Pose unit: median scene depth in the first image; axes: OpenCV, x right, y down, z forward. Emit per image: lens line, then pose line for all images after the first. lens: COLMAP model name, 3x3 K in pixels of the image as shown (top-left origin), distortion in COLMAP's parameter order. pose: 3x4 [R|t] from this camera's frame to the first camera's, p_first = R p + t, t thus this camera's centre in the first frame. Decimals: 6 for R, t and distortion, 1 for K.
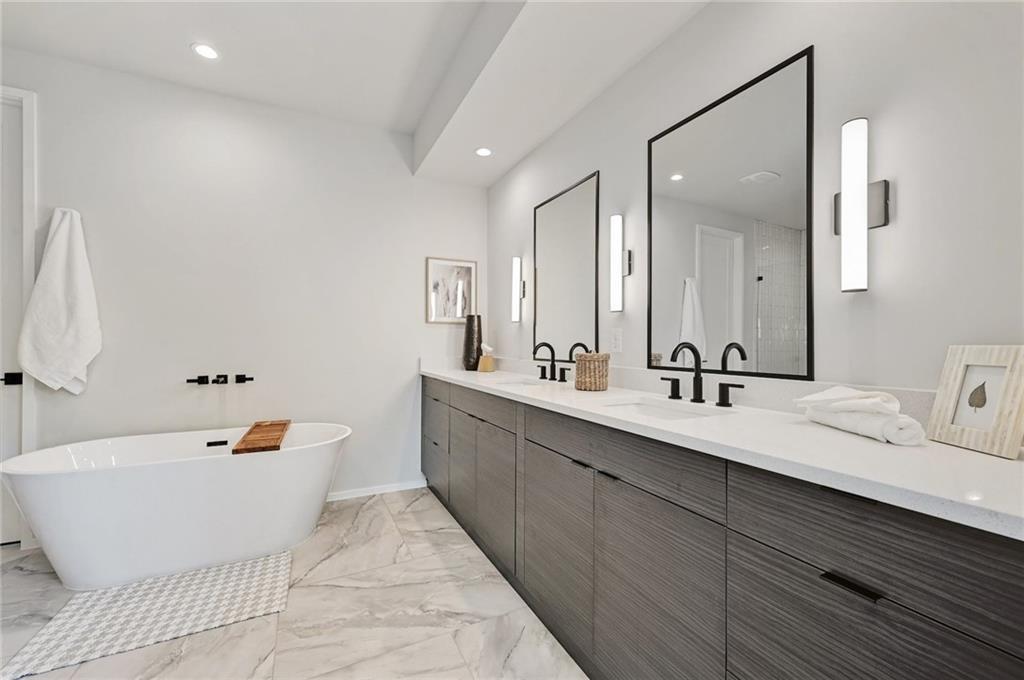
lens RADIAL K [[406.9, 0, 510.0], [0, 406.9, 344.4], [0, 0, 1]] dist [0.001410, 0.000043]
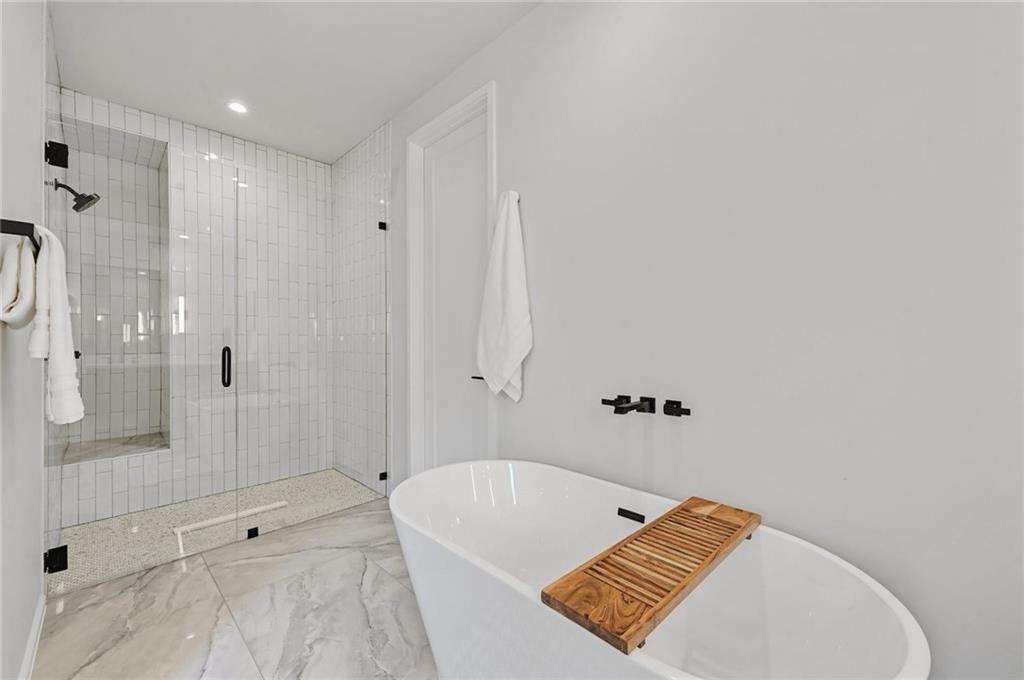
lens RADIAL K [[406.9, 0, 510.0], [0, 406.9, 344.4], [0, 0, 1]] dist [0.001410, 0.000043]
pose [[0.317204, 0.011370, -0.948289, -0.219603], [-0.005520, 0.999933, 0.010143, -0.006228], [0.948341, 0.002017, 0.317246, 0.639470]]
